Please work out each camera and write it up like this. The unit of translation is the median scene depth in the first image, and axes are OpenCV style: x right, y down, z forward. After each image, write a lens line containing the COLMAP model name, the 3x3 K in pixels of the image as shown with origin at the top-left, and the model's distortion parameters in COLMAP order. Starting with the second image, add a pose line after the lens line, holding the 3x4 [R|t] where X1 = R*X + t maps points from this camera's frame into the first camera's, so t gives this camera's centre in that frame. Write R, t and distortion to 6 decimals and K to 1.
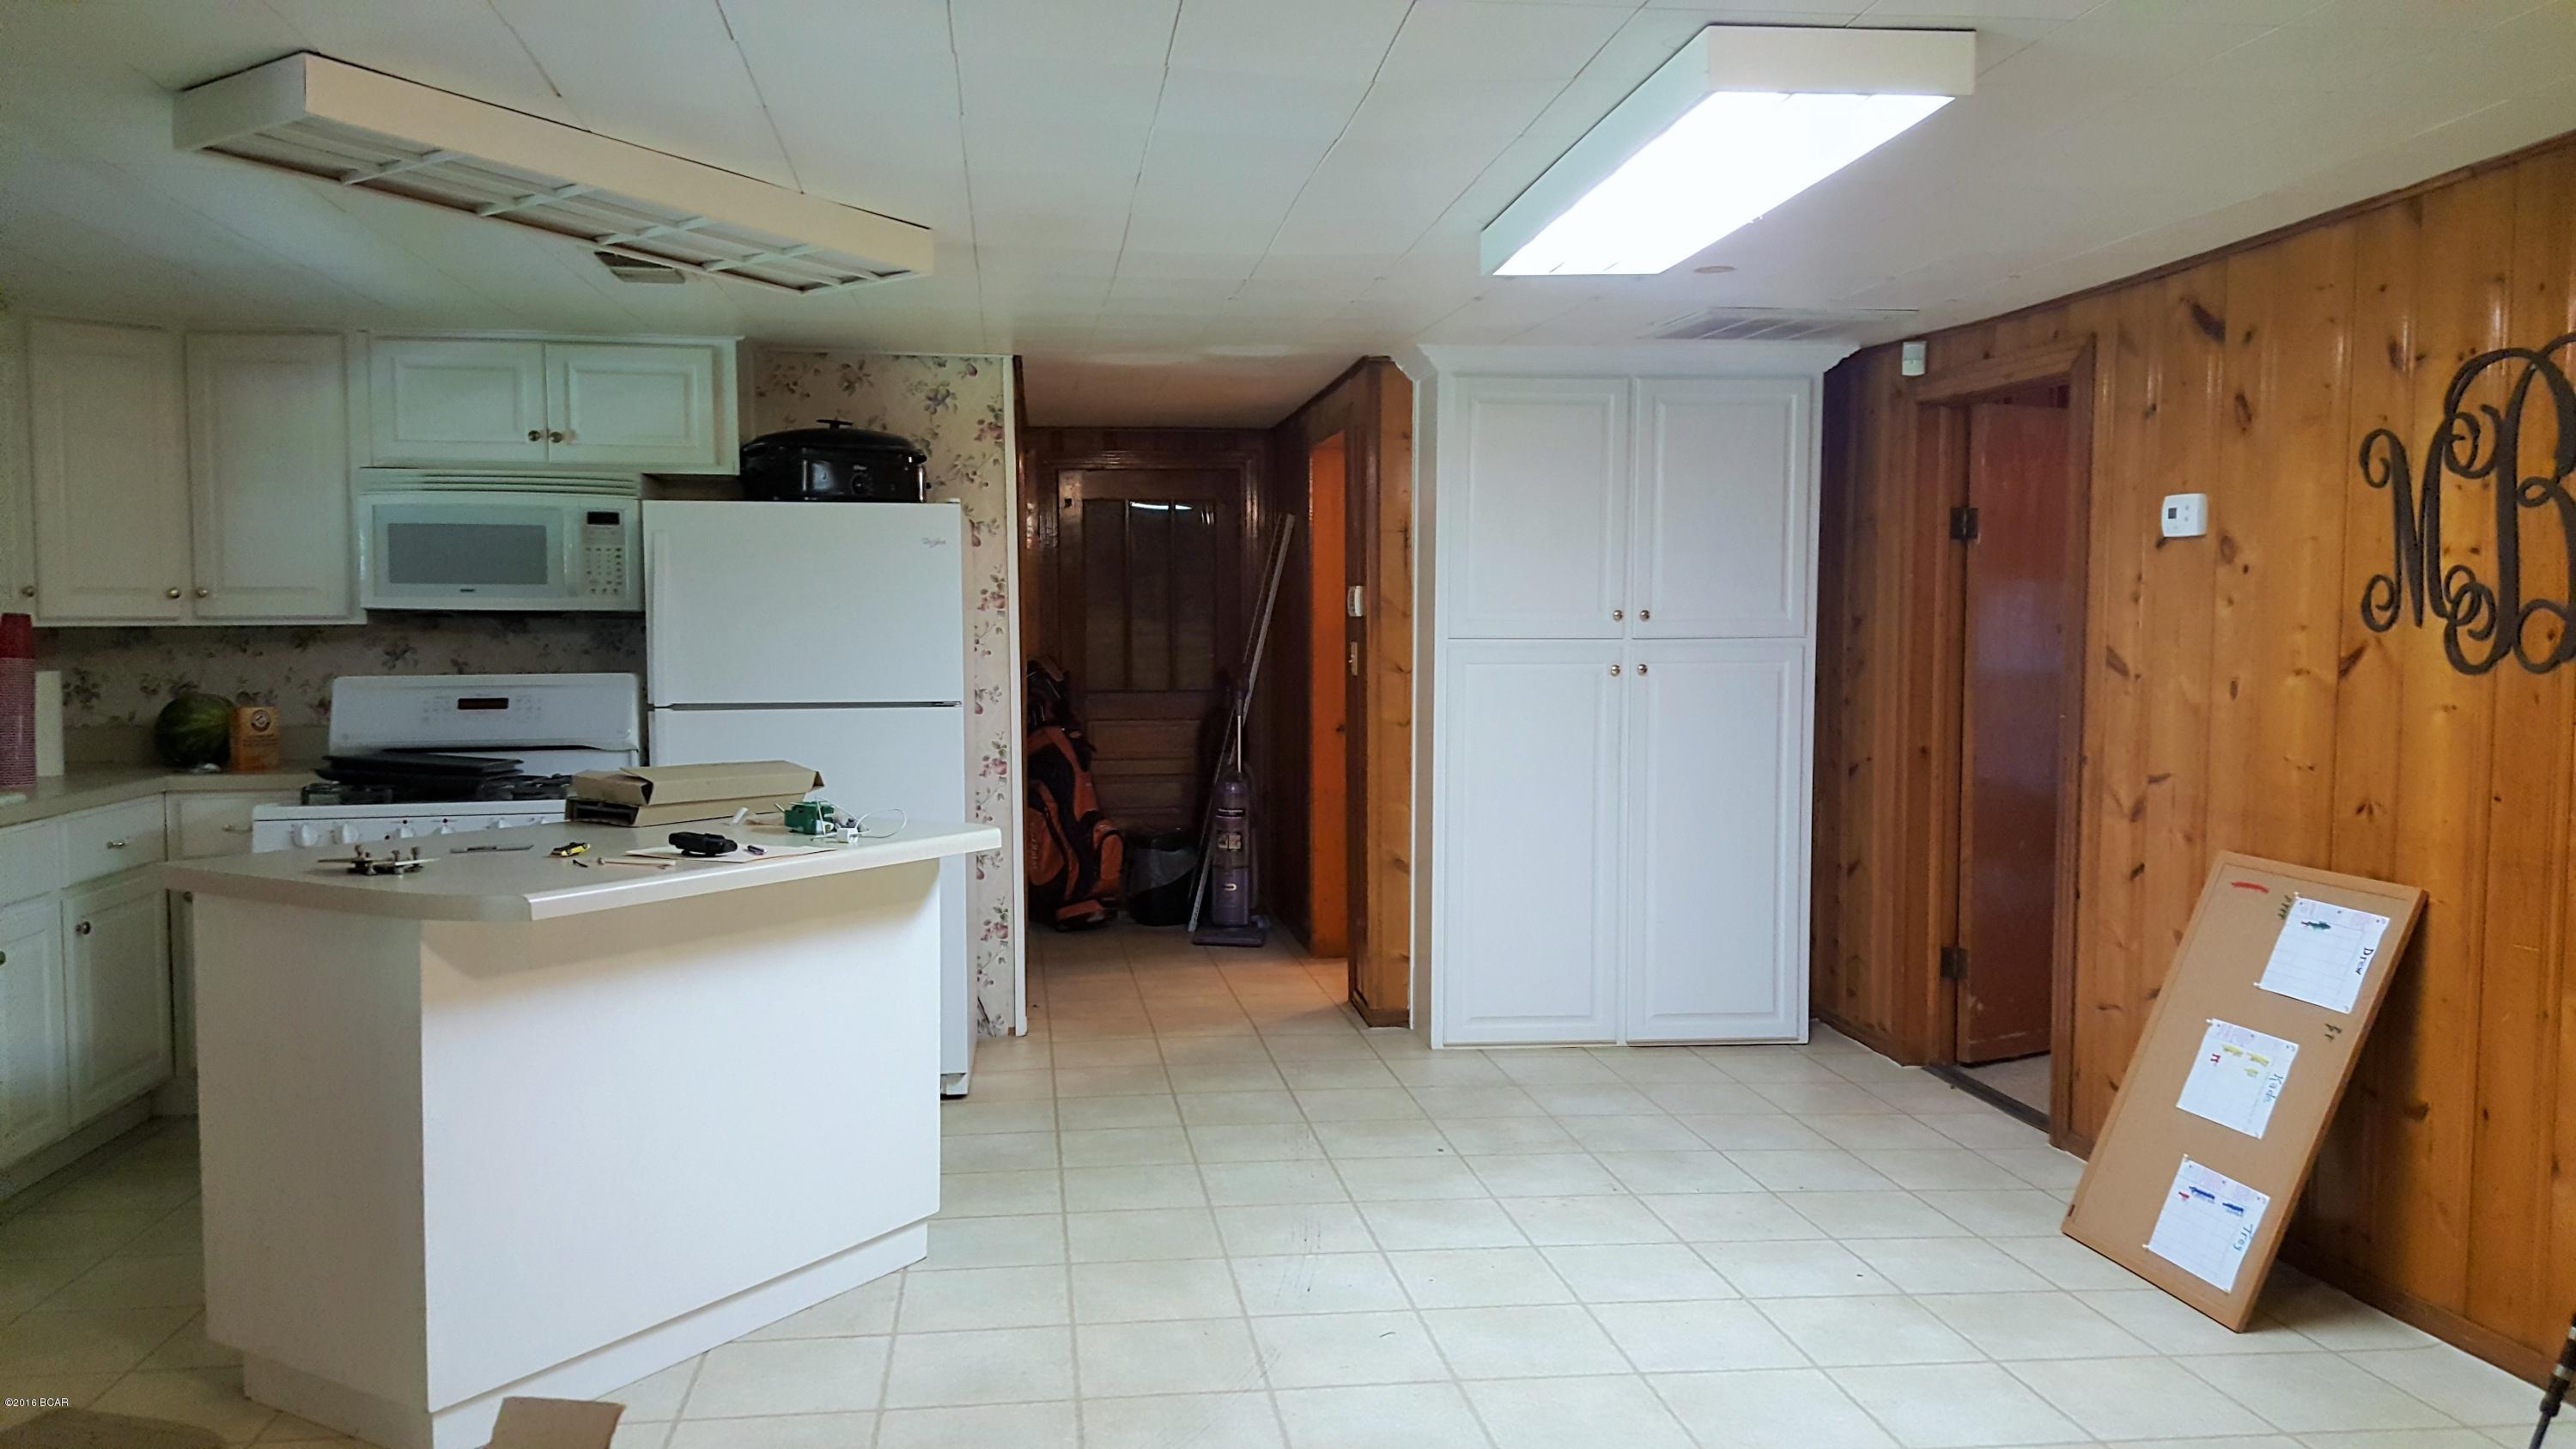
lens RADIAL K [[1910.6, 0, 1250.4], [0, 1910.6, 706.9], [0, 0, 1]] dist [0.158559, -0.234988]
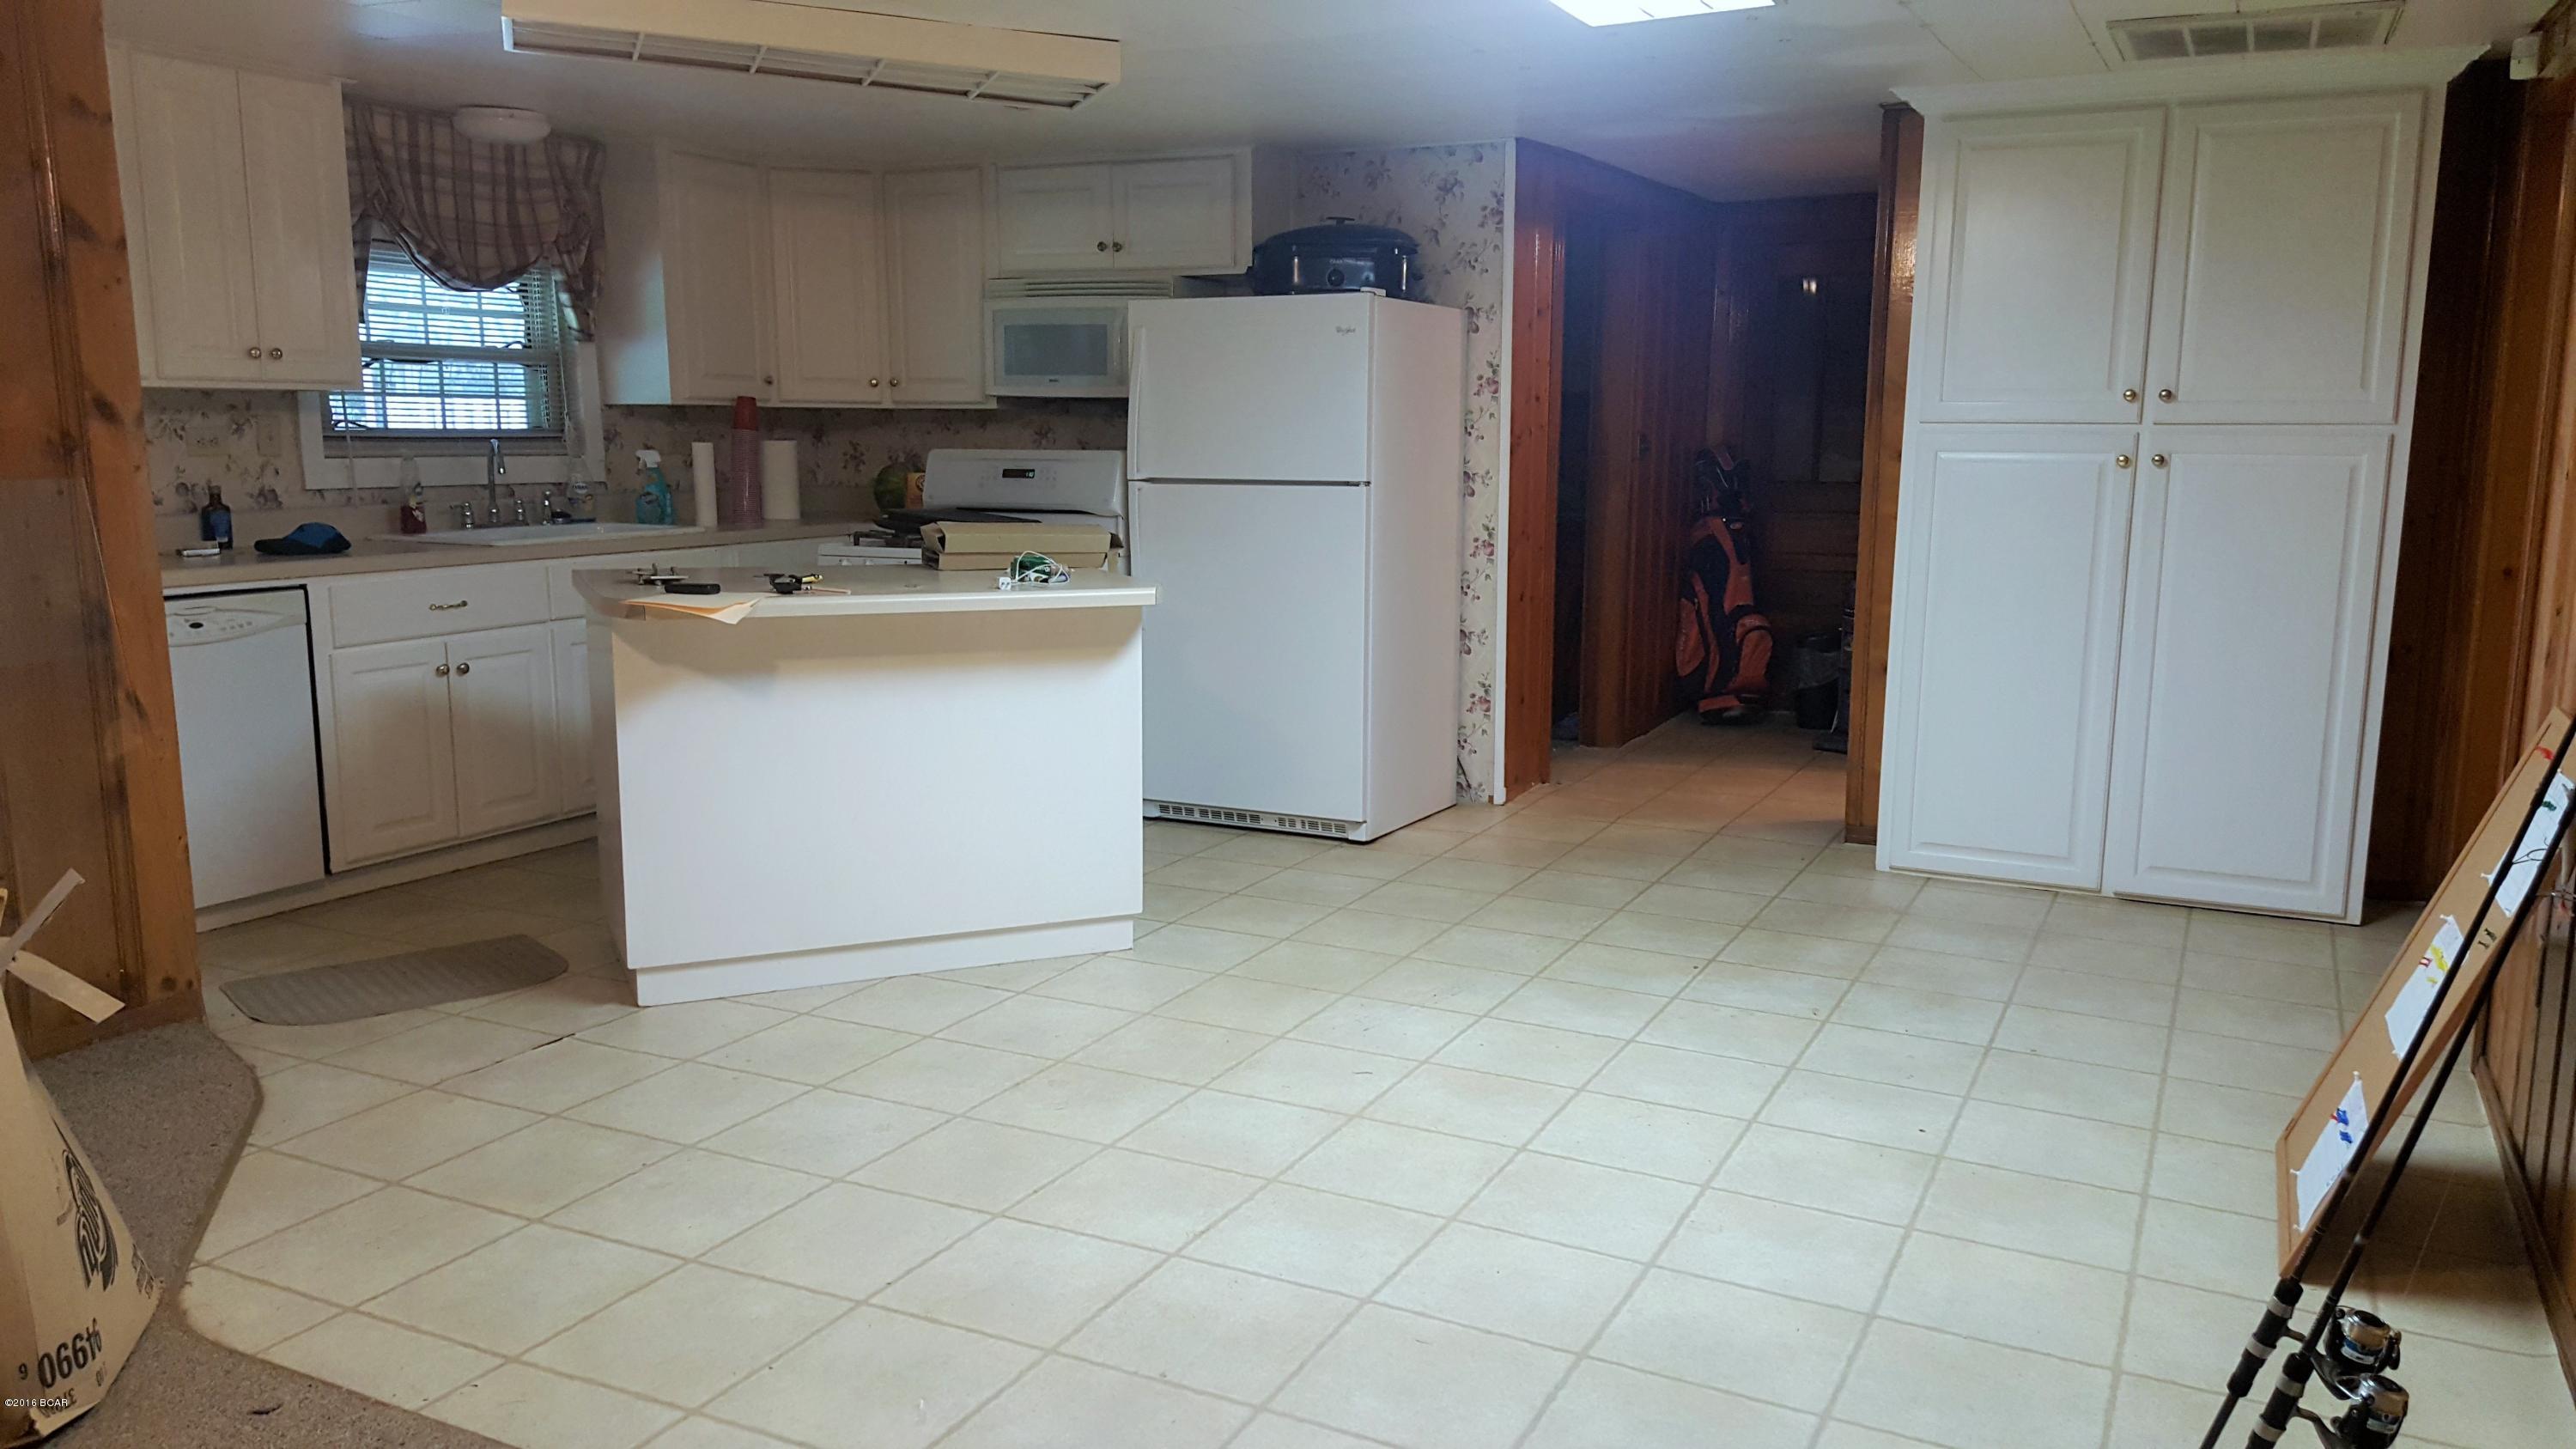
lens RADIAL K [[1910.6, 0, 1250.4], [0, 1910.6, 706.9], [0, 0, 1]] dist [0.158559, -0.234988]
pose [[0.825015, 0.089501, -0.557978, 0.431414], [-0.030358, 0.992972, 0.114387, 0.001829], [0.564294, -0.077432, 0.821934, 0.076494]]
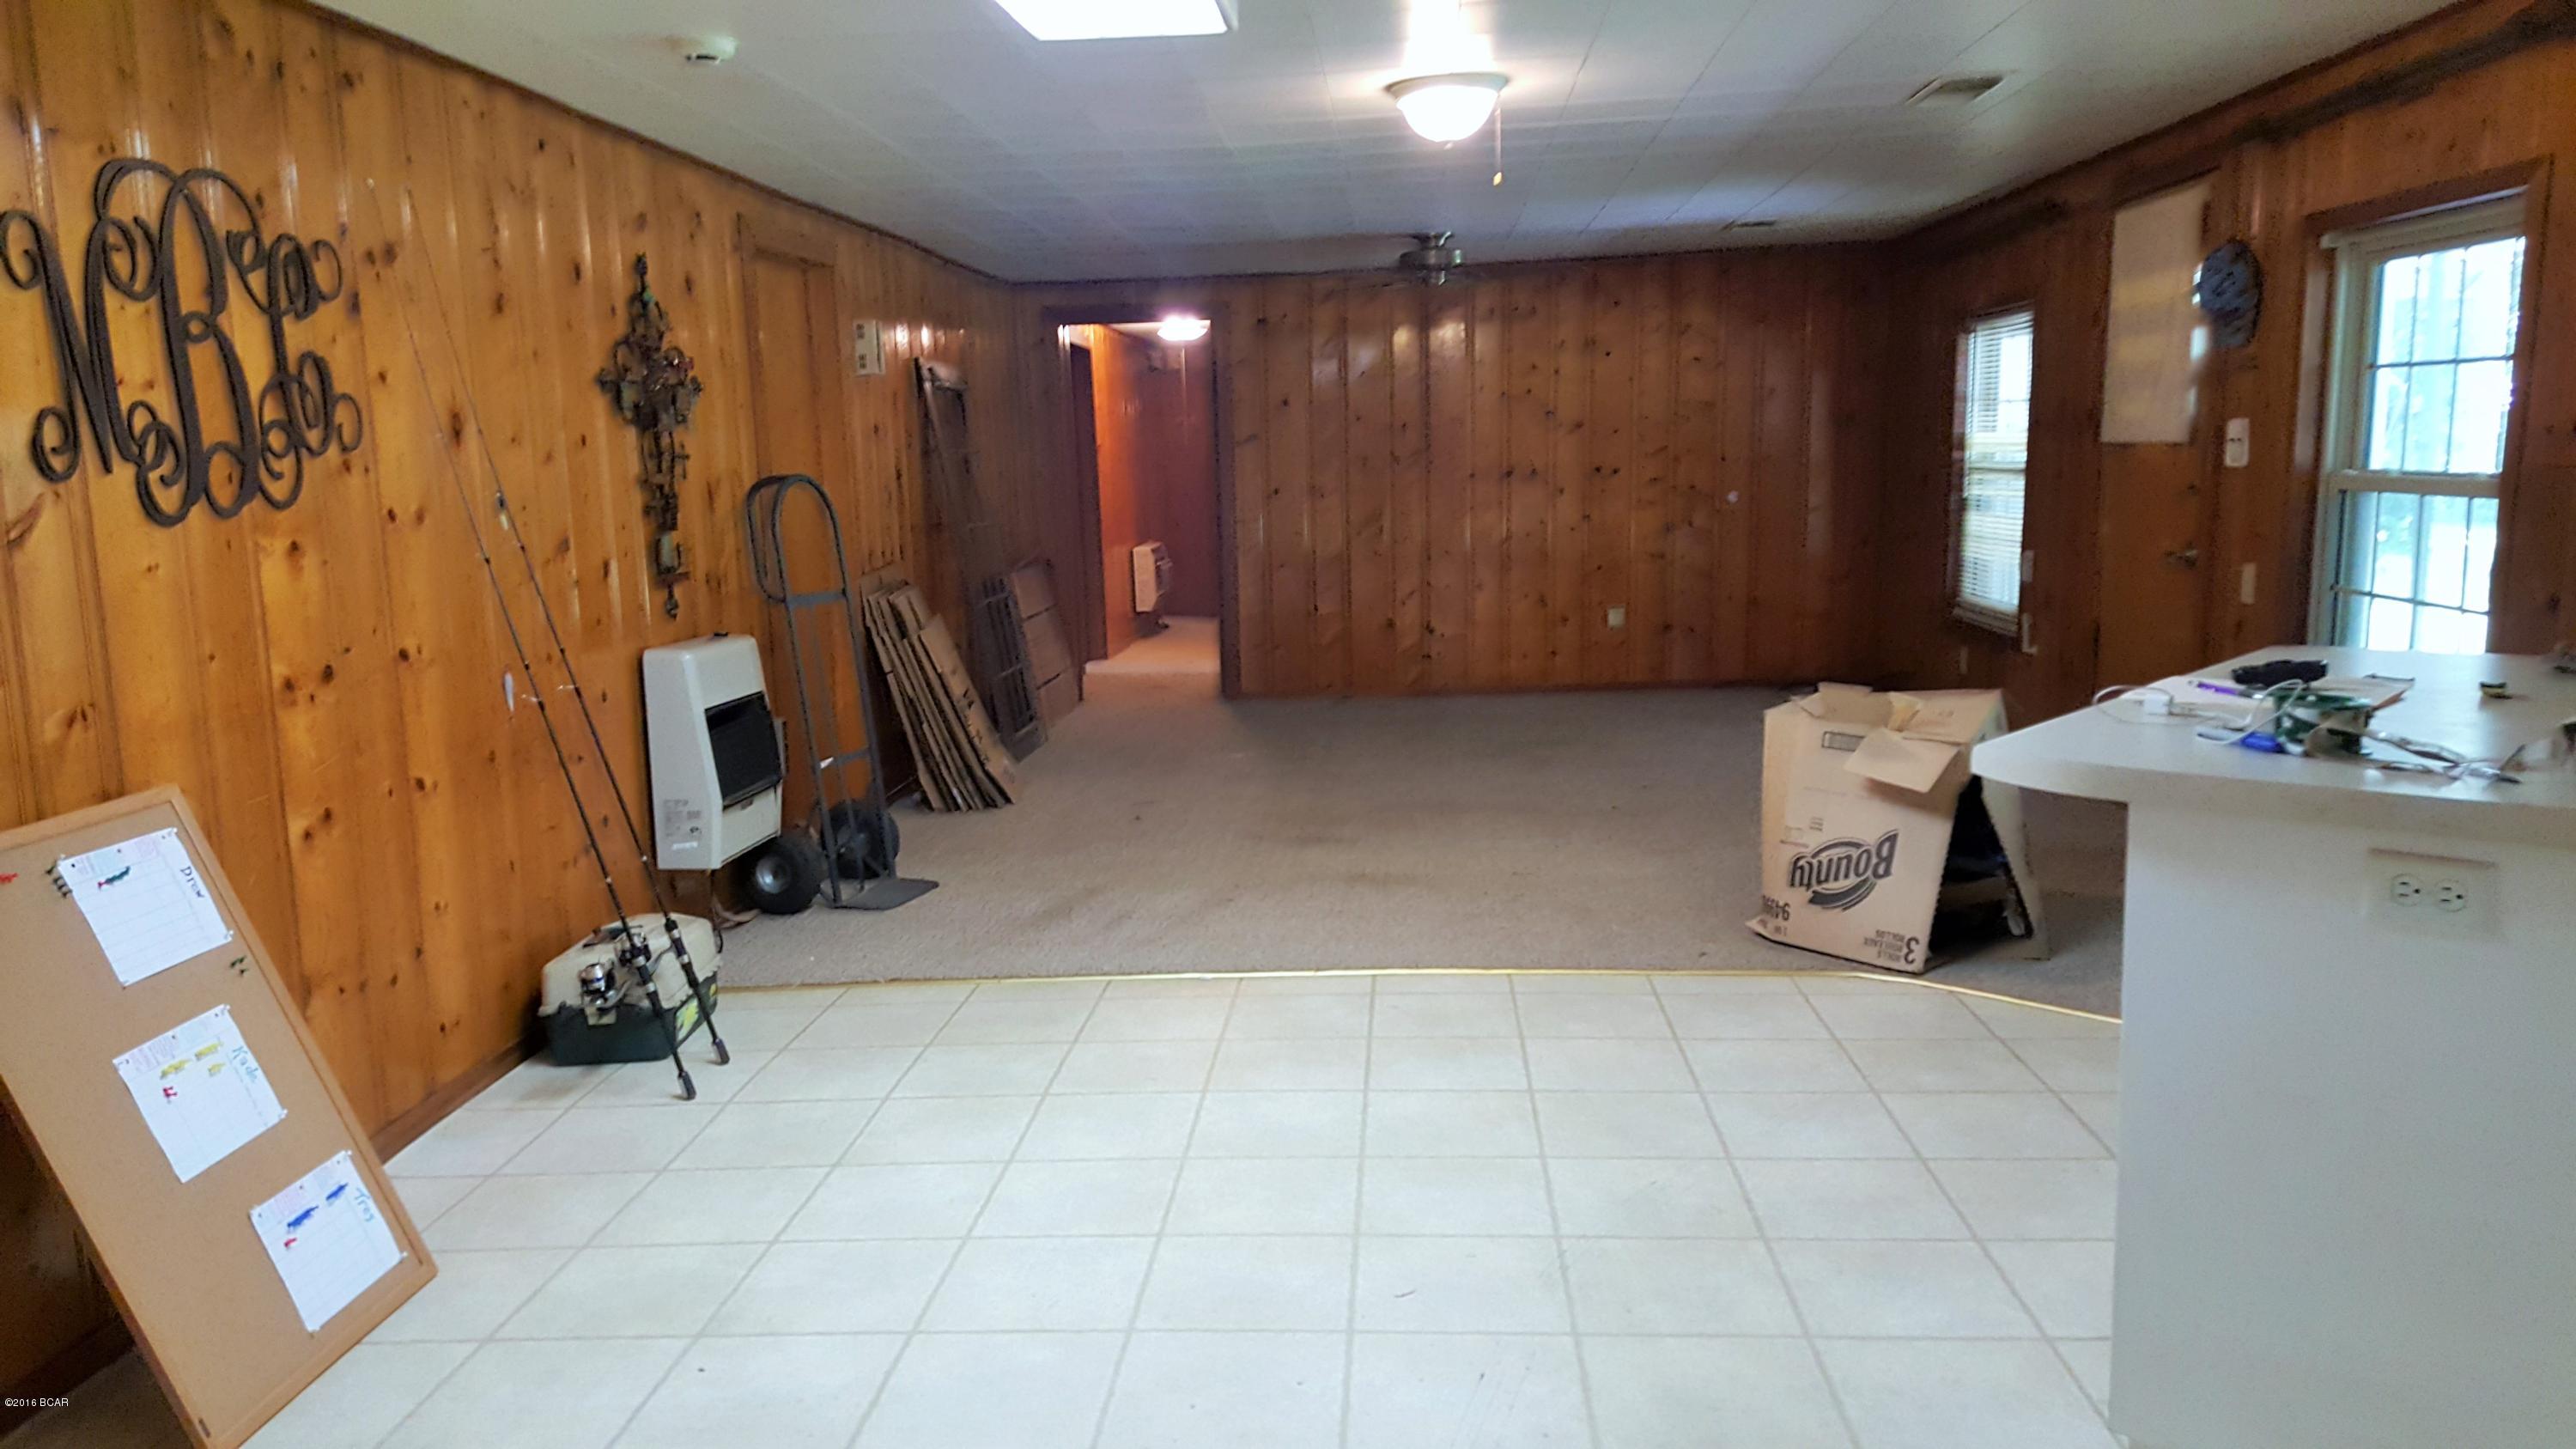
lens RADIAL K [[1912.3, 0, 1270.8], [0, 1912.3, 713.0], [0, 0, 1]] dist [0.161101, -0.216627]
pose [[-0.980332, 0.009555, 0.197126, -0.028237], [0.045714, 0.982656, 0.179713, -0.050901], [-0.191990, 0.185190, -0.963766, 1.278004]]
